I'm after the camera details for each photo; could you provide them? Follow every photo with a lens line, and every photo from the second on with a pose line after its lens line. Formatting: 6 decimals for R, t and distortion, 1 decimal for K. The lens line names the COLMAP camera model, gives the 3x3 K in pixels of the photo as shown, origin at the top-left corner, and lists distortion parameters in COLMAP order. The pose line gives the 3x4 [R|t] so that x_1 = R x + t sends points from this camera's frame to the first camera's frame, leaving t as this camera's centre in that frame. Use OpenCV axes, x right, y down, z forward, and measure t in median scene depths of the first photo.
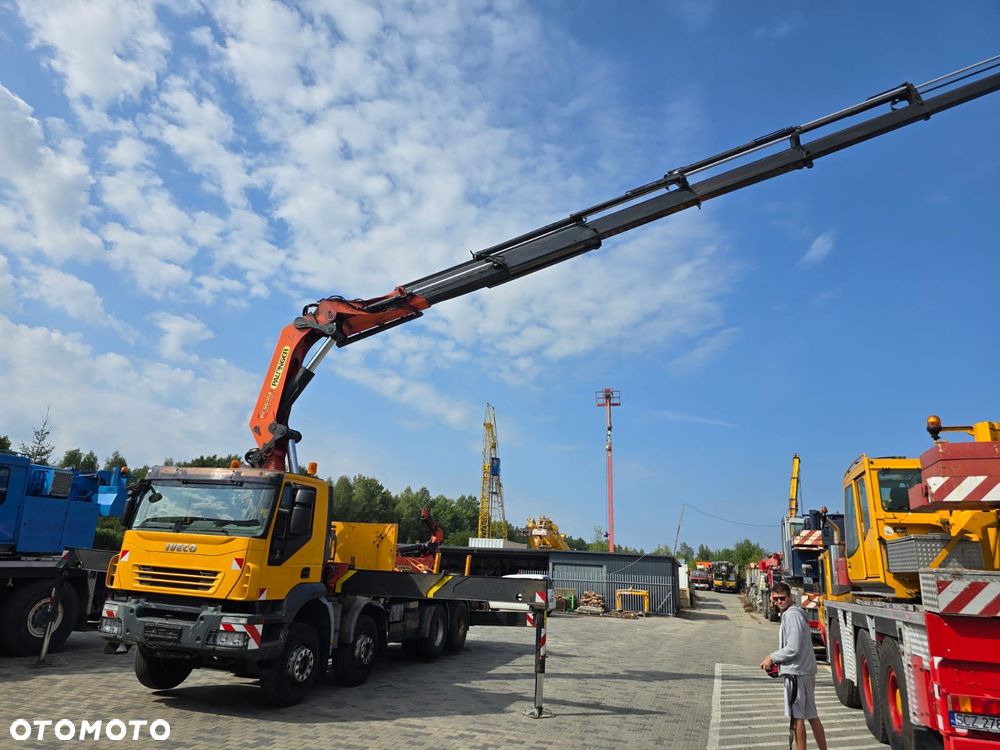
lens RADIAL K [[666.0, 0, 495.4], [0, 666.0, 378.4], [0, 0, 1]] dist [0.061150, -0.047219]
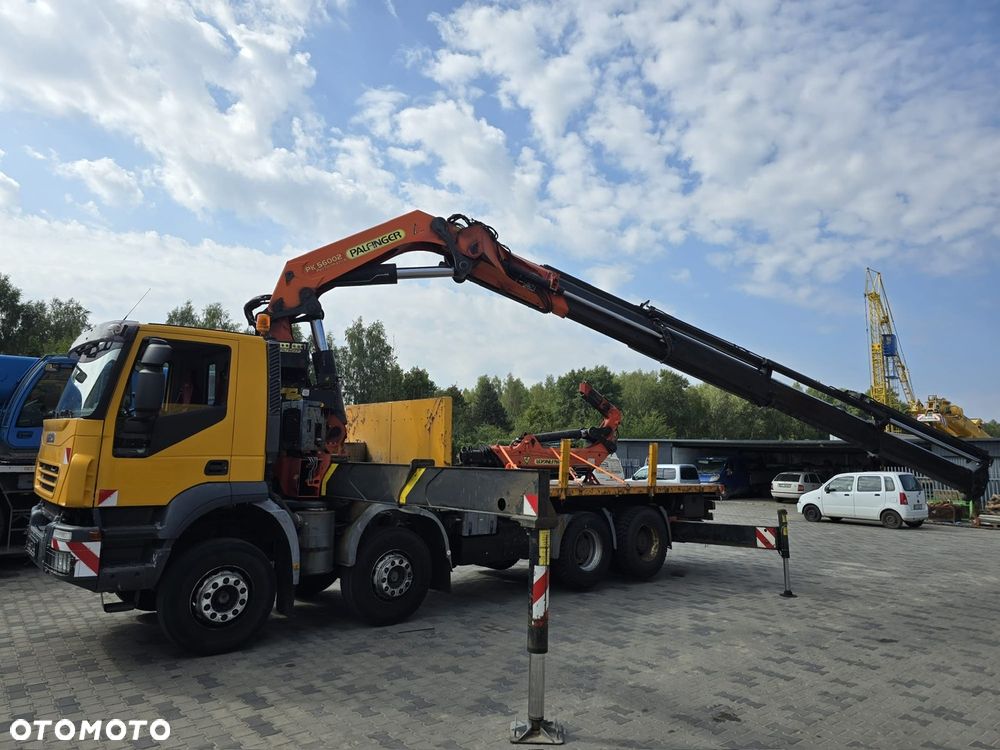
lens RADIAL K [[666.0, 0, 495.1], [0, 666.0, 362.9], [0, 0, 1]] dist [0.061150, -0.047219]
pose [[0.836994, -0.108962, -0.536255, 0.328604], [0.169138, 0.983502, 0.064153, 0.190184], [0.520417, -0.144397, 0.841615, 0.592913]]
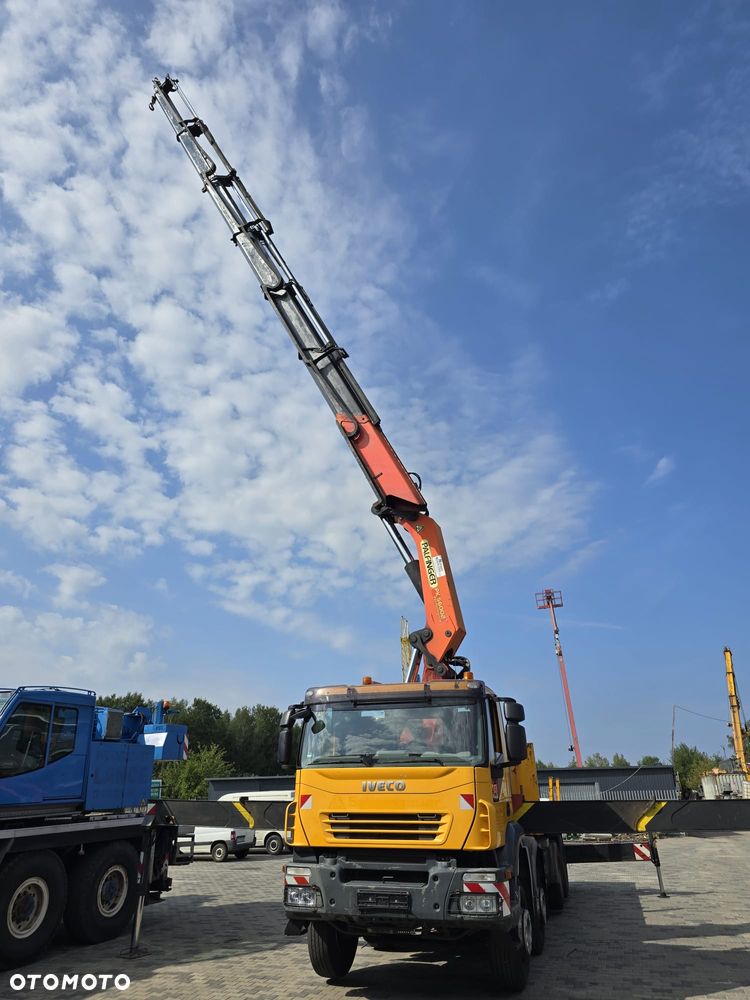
lens RADIAL K [[666.0, 0, 373.5], [0, 666.0, 508.6], [0, 0, 1]] dist [0.061150, -0.047219]
pose [[0.997116, -0.075556, 0.007167, -0.425275], [0.075848, 0.988731, -0.129067, 0.022932], [0.002665, 0.129238, 0.991610, 0.145175]]
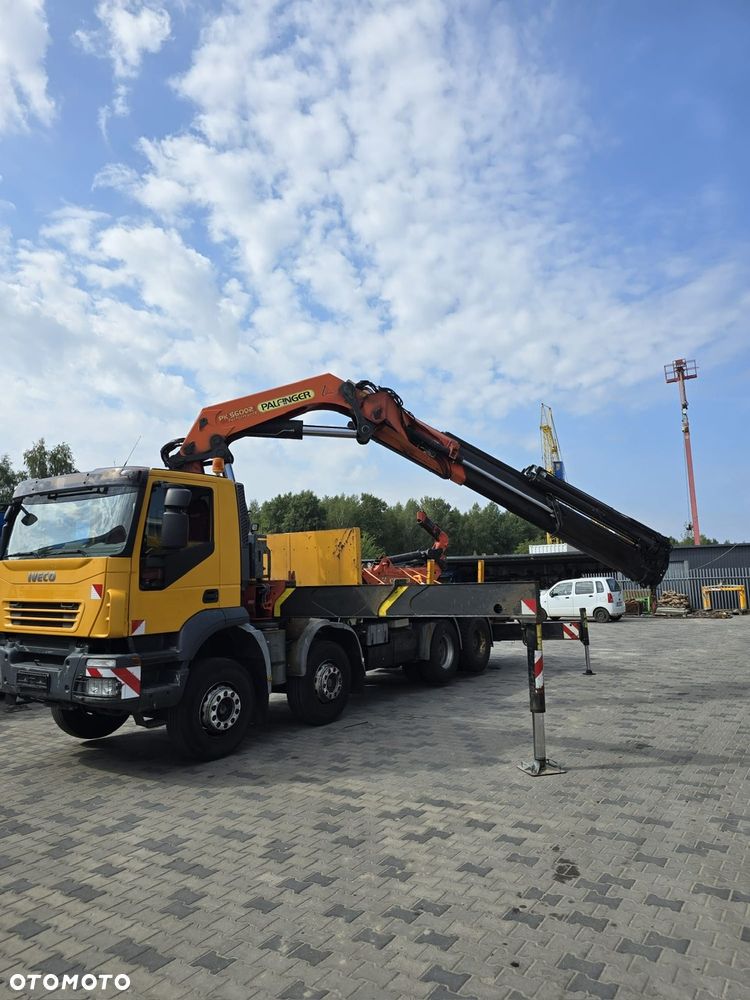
lens RADIAL K [[666.0, 0, 384.3], [0, 666.0, 506.4], [0, 0, 1]] dist [0.061150, -0.047219]
pose [[0.956741, -0.108319, -0.270024, 0.122822], [0.150638, 0.978448, 0.141236, 0.112401], [0.248906, -0.175802, 0.952439, 0.344441]]
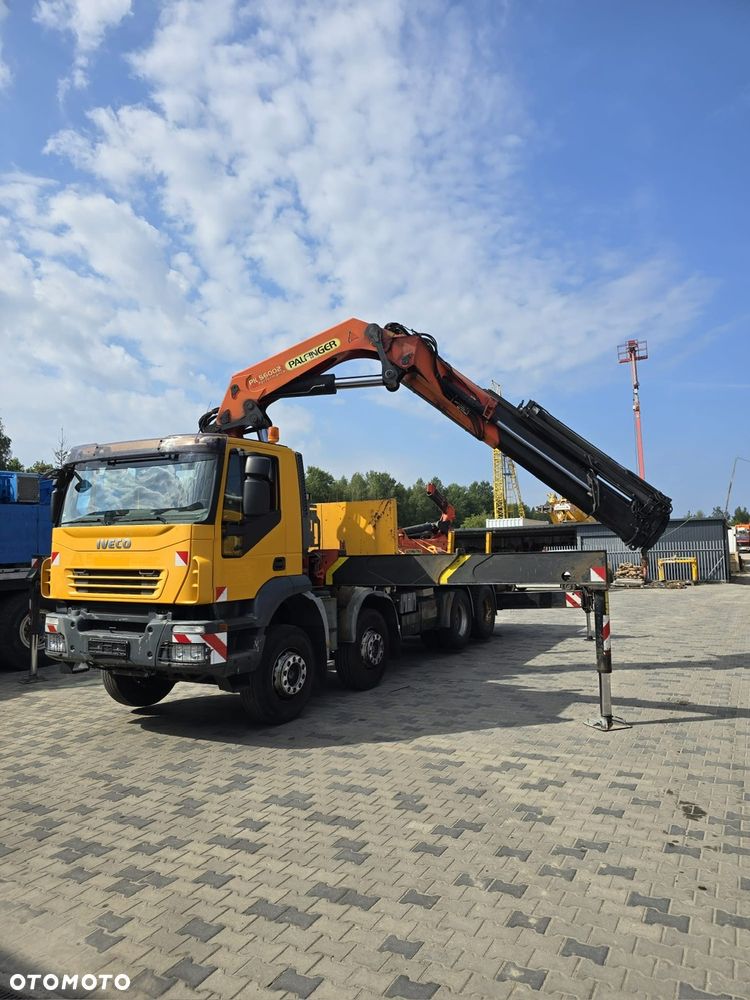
lens RADIAL K [[666.0, 0, 387.7], [0, 666.0, 511.1], [0, 0, 1]] dist [0.061150, -0.047219]
pose [[0.979540, -0.087736, -0.181116, -0.017042], [0.123920, 0.972069, 0.199315, 0.093965], [0.158570, -0.217681, 0.963053, 0.298432]]
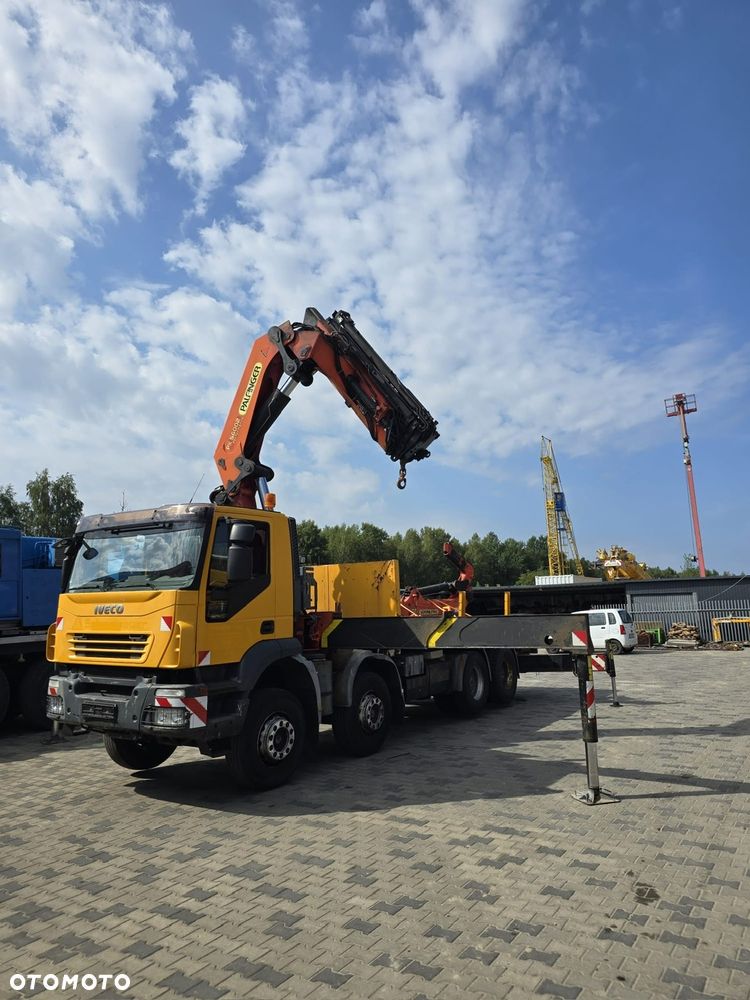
lens RADIAL K [[666.0, 0, 386.7], [0, 666.0, 498.2], [0, 0, 1]] dist [0.061150, -0.047219]
pose [[0.958787, -0.122474, -0.256375, 0.072910], [0.148847, 0.985109, 0.086052, 0.092717], [0.242019, -0.120667, 0.962739, 0.295750]]
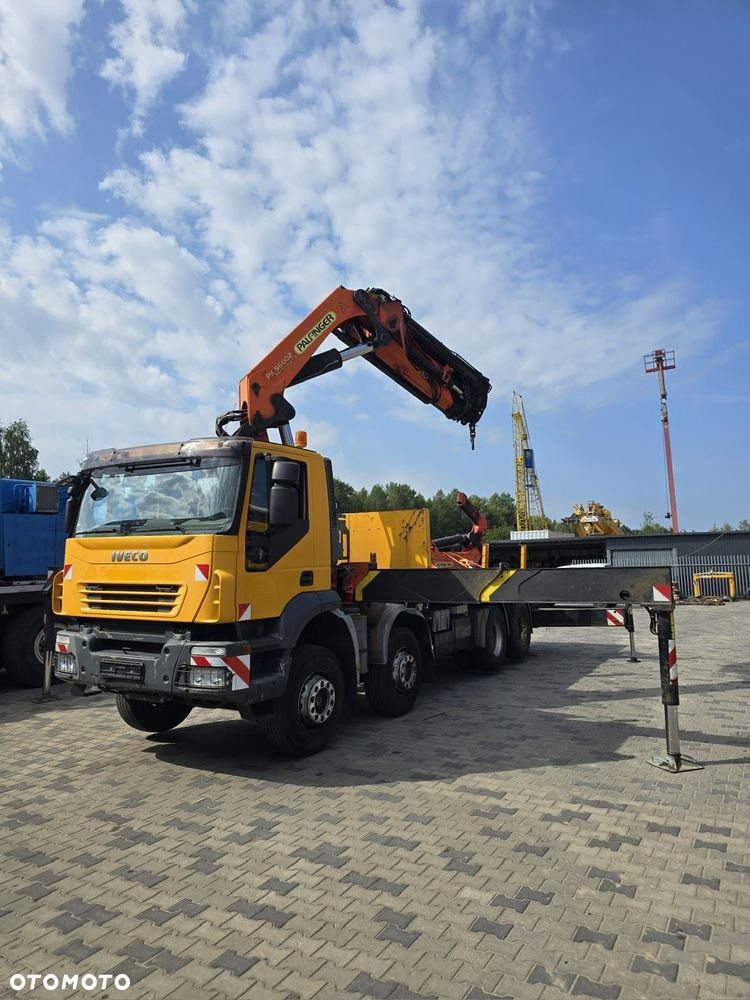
lens RADIAL K [[666.0, 0, 384.1], [0, 666.0, 495.4], [0, 0, 1]] dist [0.061150, -0.047219]
pose [[0.973127, -0.092786, -0.210749, -0.046980], [0.127031, 0.979674, 0.155245, 0.104948], [0.192060, -0.177845, 0.965134, 0.354515]]
